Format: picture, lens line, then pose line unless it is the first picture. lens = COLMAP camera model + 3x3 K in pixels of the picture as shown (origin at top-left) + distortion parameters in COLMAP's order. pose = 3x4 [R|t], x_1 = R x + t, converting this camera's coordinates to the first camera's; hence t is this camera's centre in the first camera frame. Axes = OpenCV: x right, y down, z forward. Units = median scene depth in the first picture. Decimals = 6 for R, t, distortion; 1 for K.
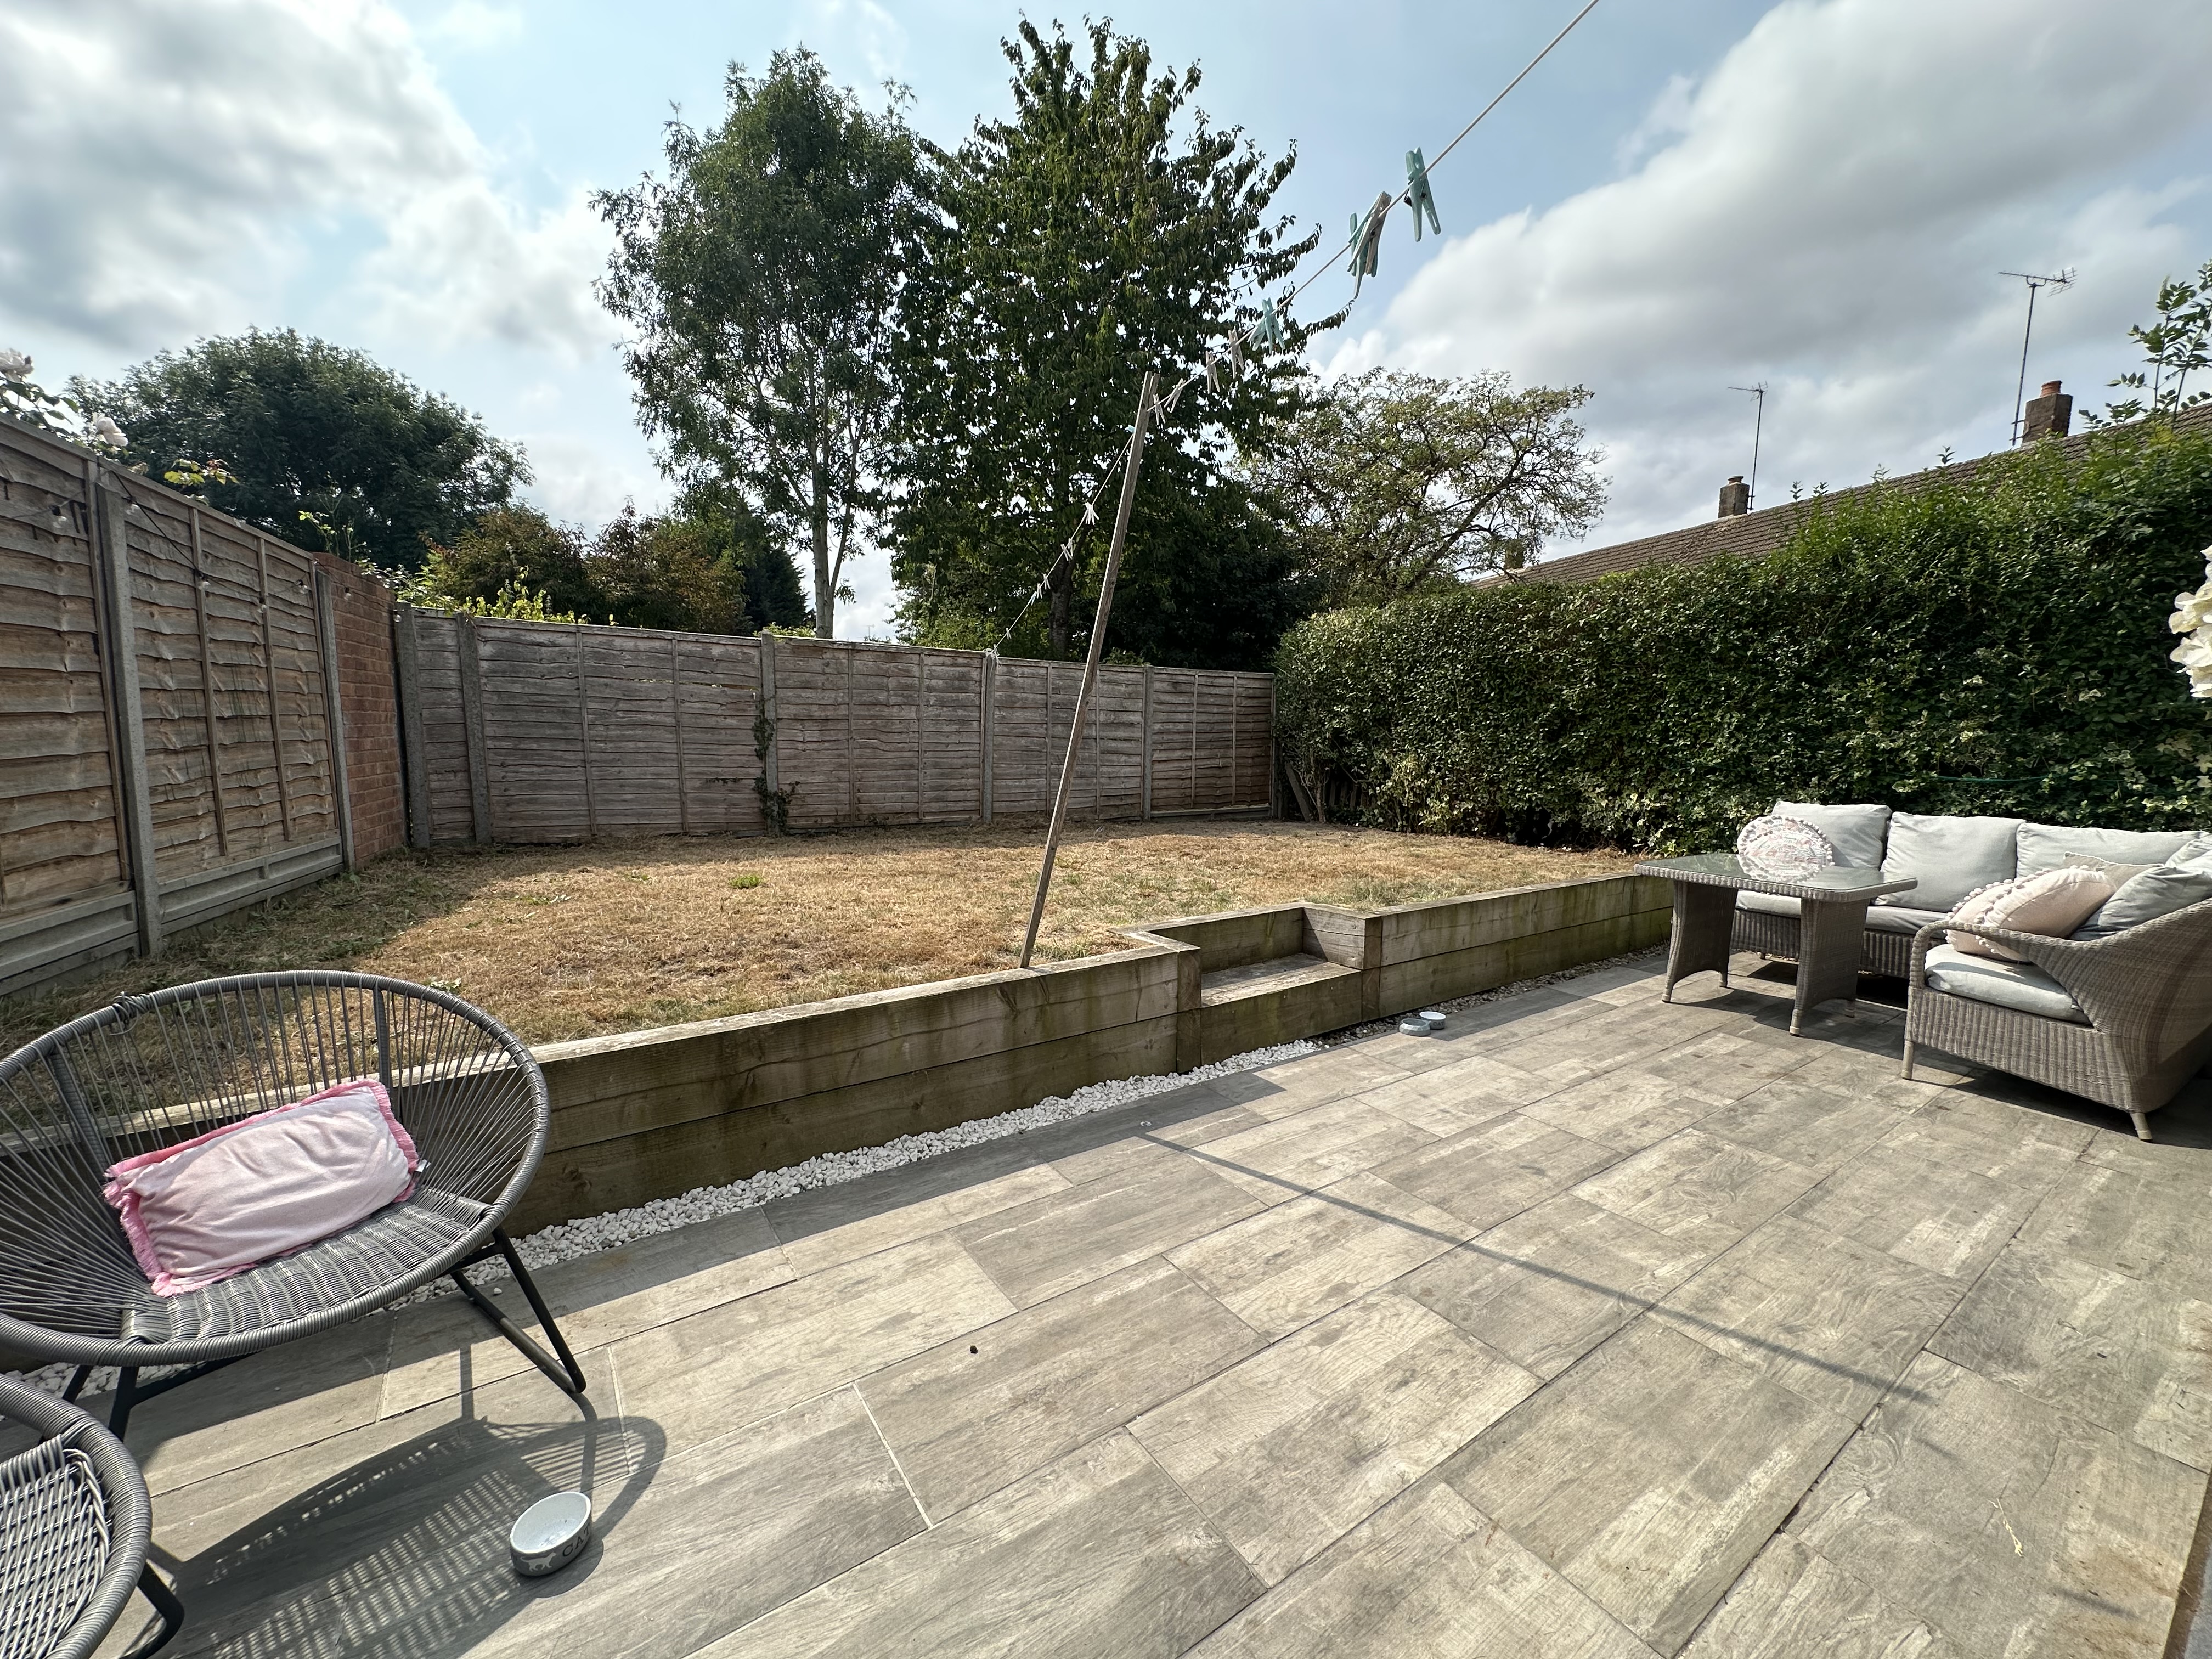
lens RADIAL K [[883.3, 0, 1105.9], [0, 883.3, 834.3], [0, 0, 1]] dist [-0.001725, -0.000378]
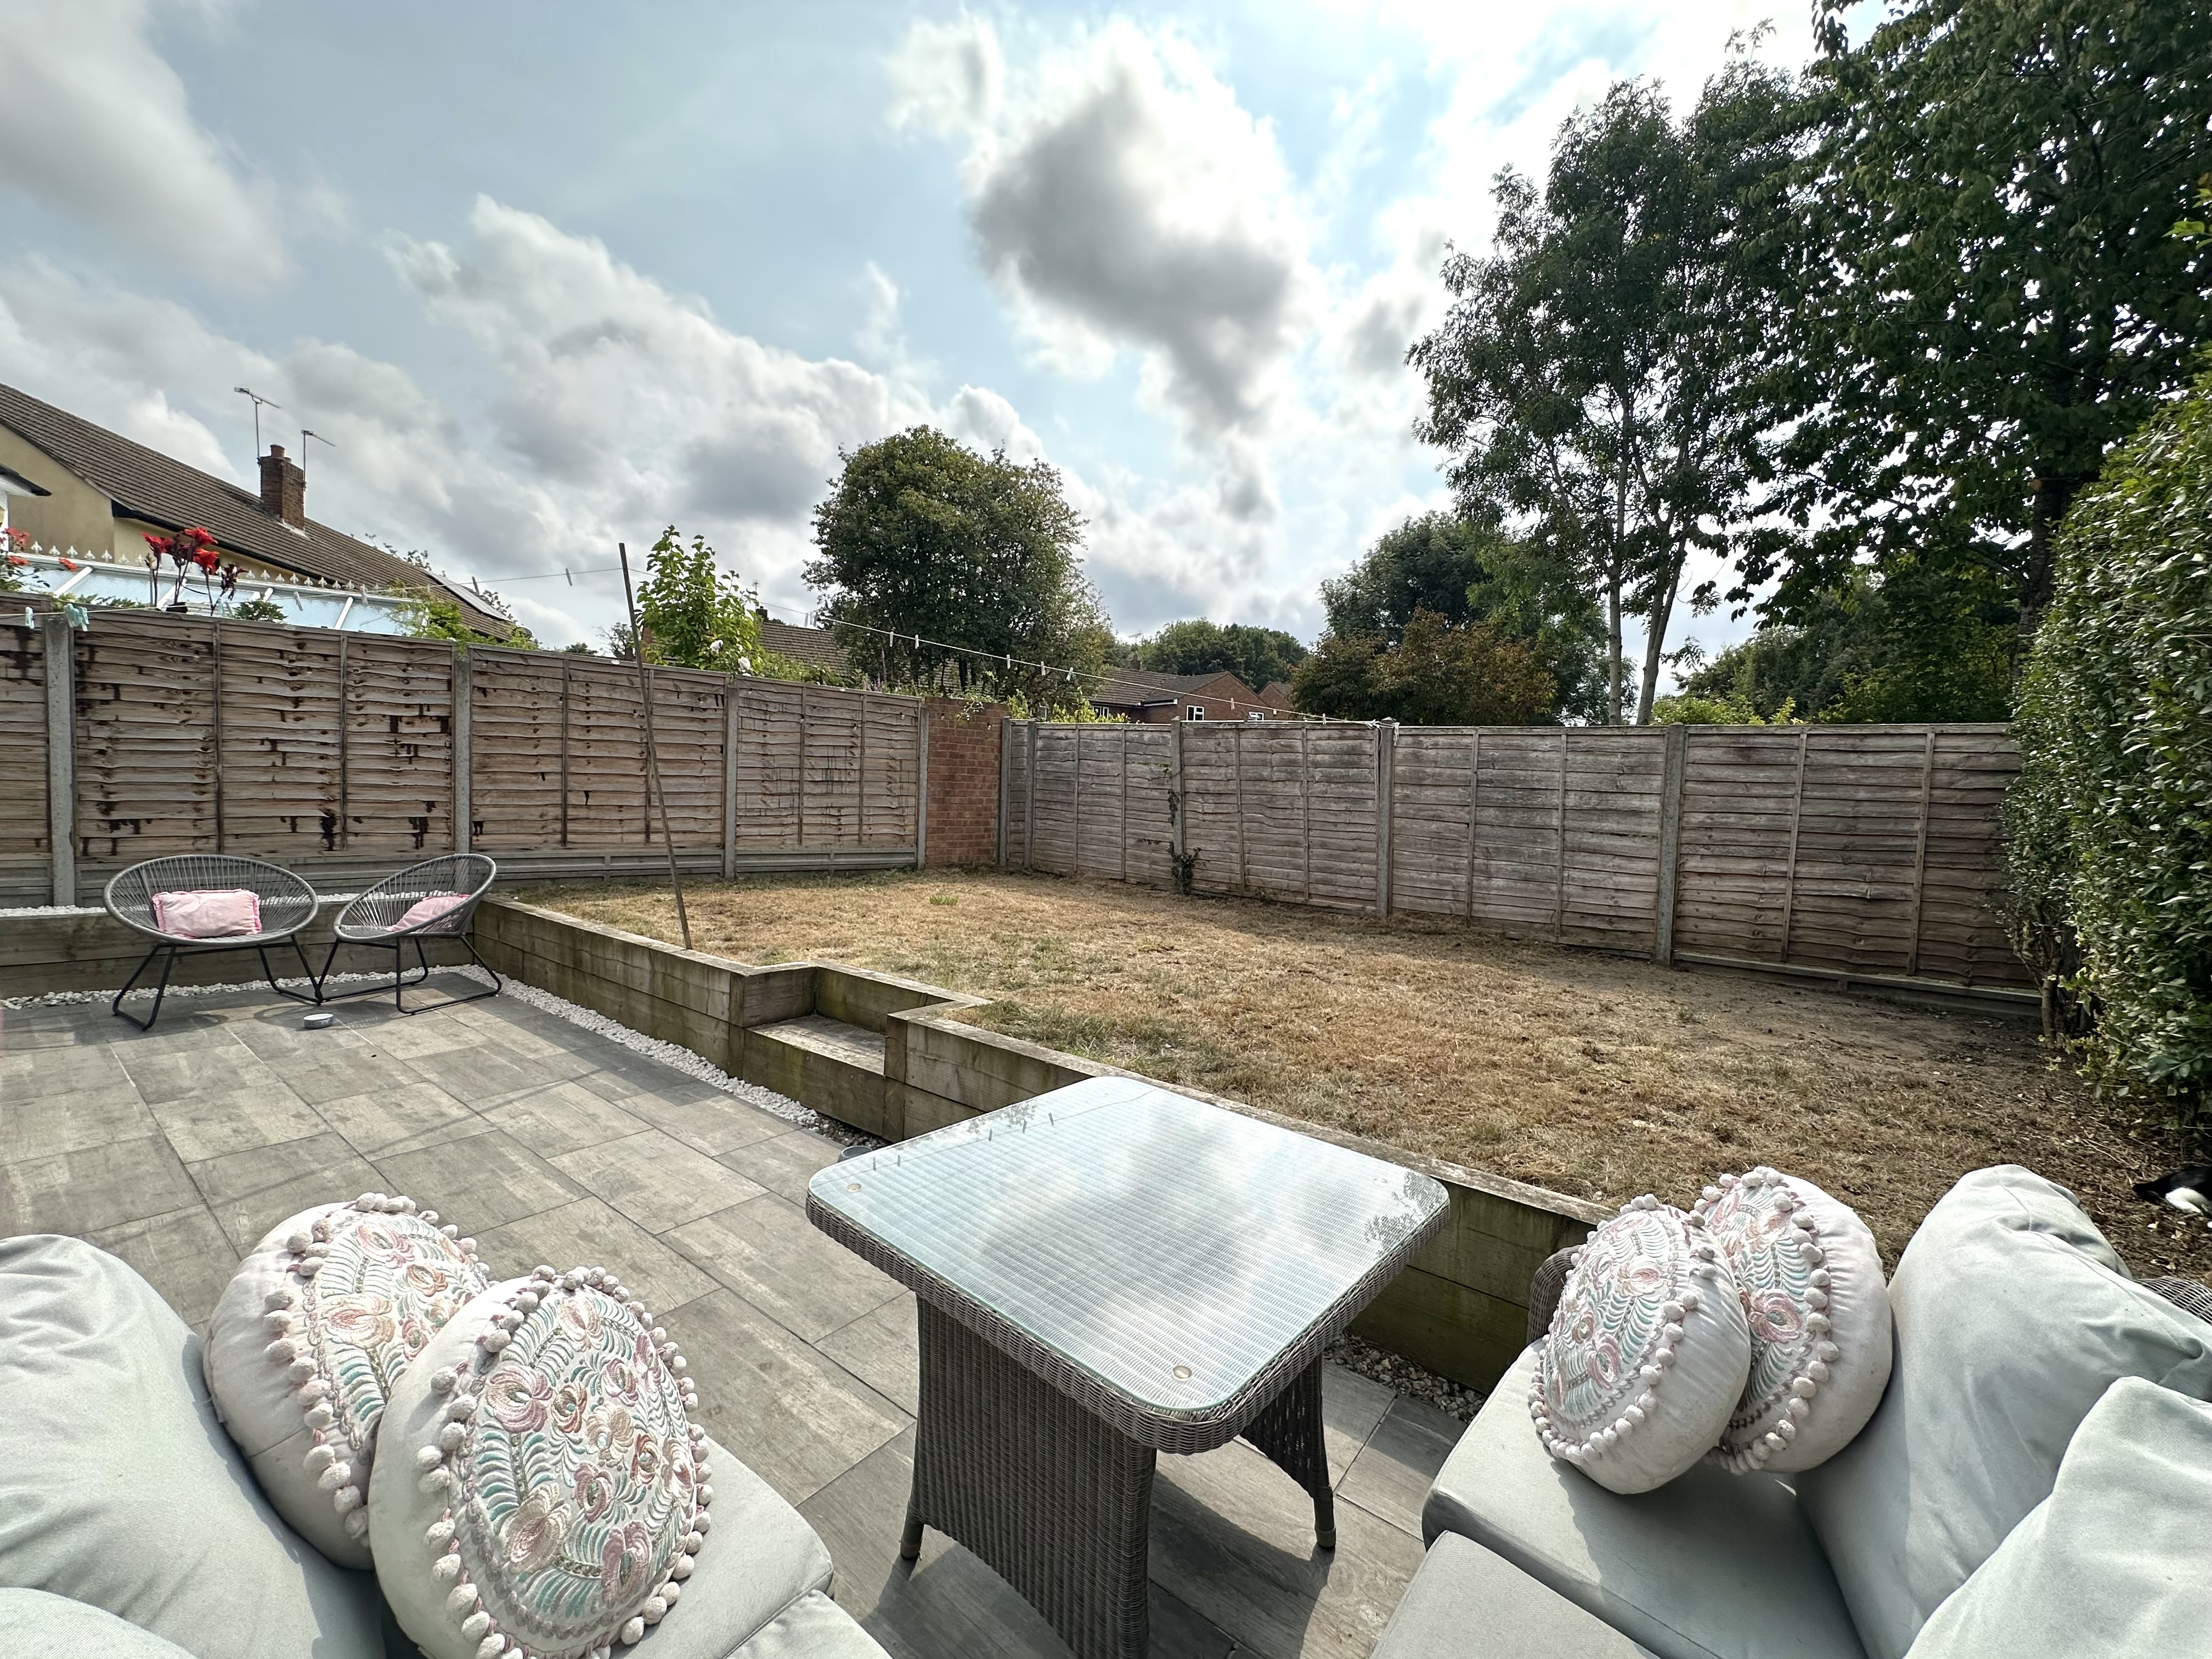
lens RADIAL K [[883.3, 0, 1099.1], [0, 883.3, 832.6], [0, 0, 1]] dist [-0.001725, -0.000378]
pose [[0.322648, 0.053097, -0.945028, 0.703277], [-0.150644, 0.988580, 0.004111, -0.068163], [0.934454, 0.141036, 0.326962, 0.540094]]
